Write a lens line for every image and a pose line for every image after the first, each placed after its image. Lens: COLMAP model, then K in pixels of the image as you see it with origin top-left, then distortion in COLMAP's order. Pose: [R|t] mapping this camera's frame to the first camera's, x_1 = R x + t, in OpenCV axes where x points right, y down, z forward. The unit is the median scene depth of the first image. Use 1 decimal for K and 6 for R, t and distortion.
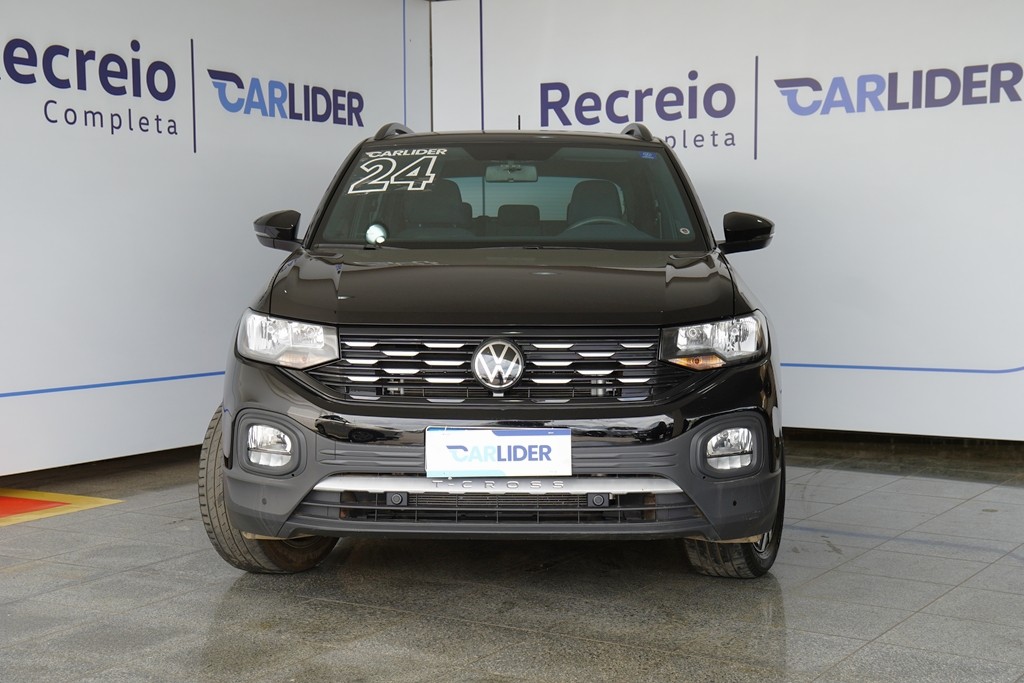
lens RADIAL K [[1422.2, 0, 502.4], [0, 1422.2, 337.6], [0, 0, 1]] dist [0.160517, 0.000000]
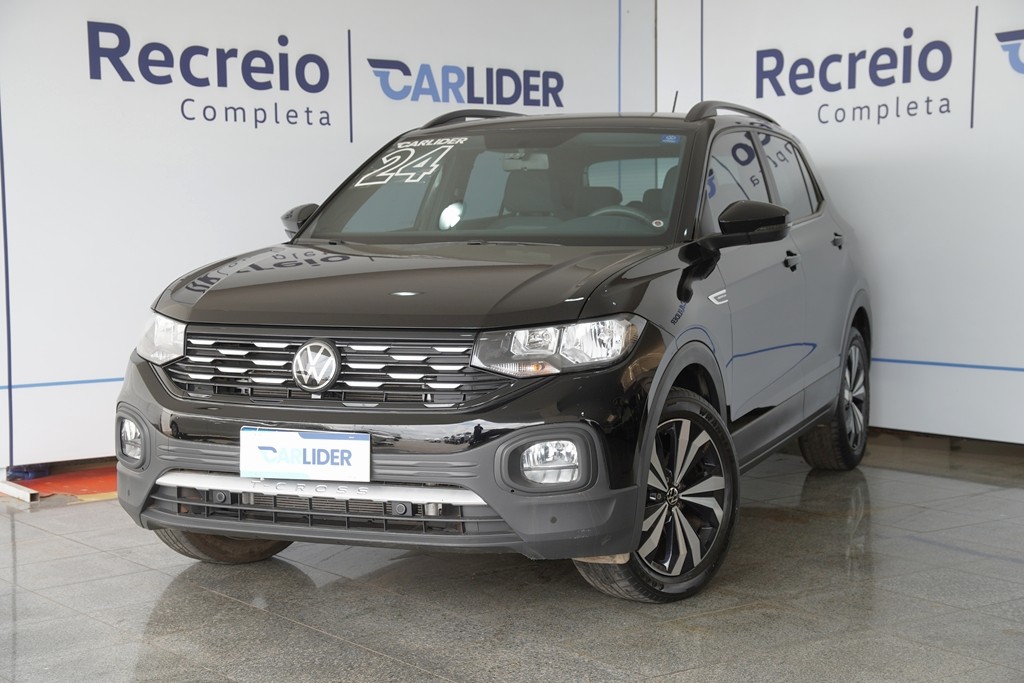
lens RADIAL K [[1535.2, 0, 516.1], [0, 1535.2, 337.2], [0, 0, 1]] dist [0.198663, 0.000000]
pose [[0.934357, 0.018674, -0.355849, 0.312449], [-0.014307, 0.999787, 0.014901, -0.011607], [0.356052, -0.008831, 0.934425, 0.033274]]
